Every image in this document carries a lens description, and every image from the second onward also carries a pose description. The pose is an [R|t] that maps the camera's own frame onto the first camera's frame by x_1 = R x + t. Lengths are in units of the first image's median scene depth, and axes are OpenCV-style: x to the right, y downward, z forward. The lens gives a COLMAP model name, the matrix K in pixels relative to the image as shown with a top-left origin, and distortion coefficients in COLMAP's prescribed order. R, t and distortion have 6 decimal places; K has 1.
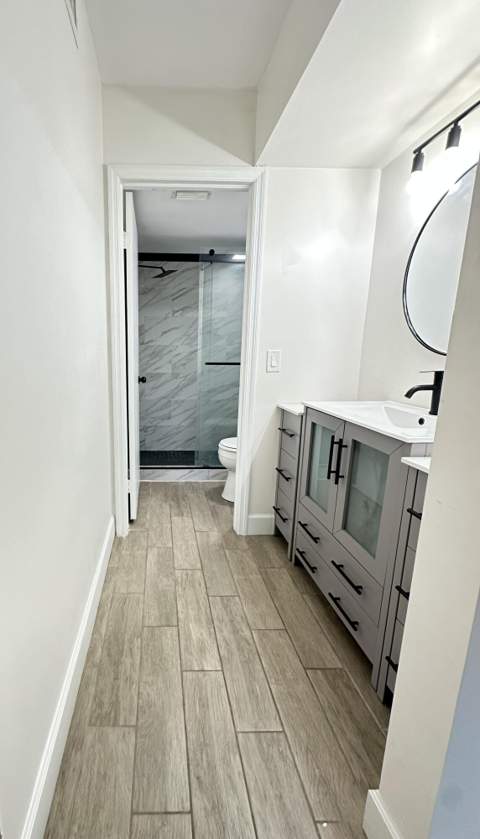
lens RADIAL K [[335.7, 0, 168.8], [0, 335.7, 419.7], [0, 0, 1]] dist [-0.005489, 0.000482]
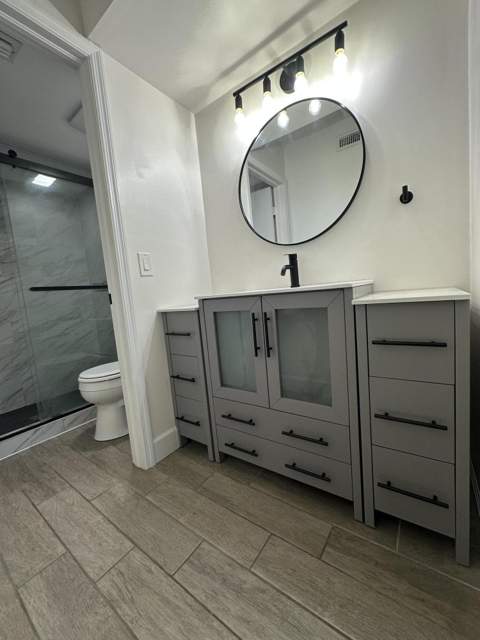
lens RADIAL K [[256.4, 0, 241.5], [0, 256.4, 317.8], [0, 0, 1]] dist [-0.002619, 0.000476]
pose [[0.606690, -0.140666, 0.782394, -0.118310], [0.243714, 0.969737, -0.014634, 0.050057], [-0.756658, 0.199559, 0.622612, 0.418370]]
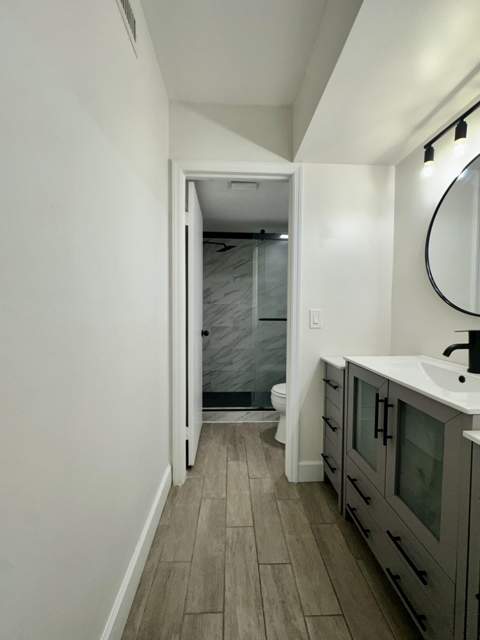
lens RADIAL K [[256.4, 0, 241.8], [0, 256.4, 319.7], [0, 0, 1]] dist [-0.002619, 0.000476]
pose [[0.999827, 0.000049, 0.018599, 0.050739], [0.002812, 0.988106, -0.153751, -0.042992], [-0.018386, 0.153777, 0.987935, 0.161099]]
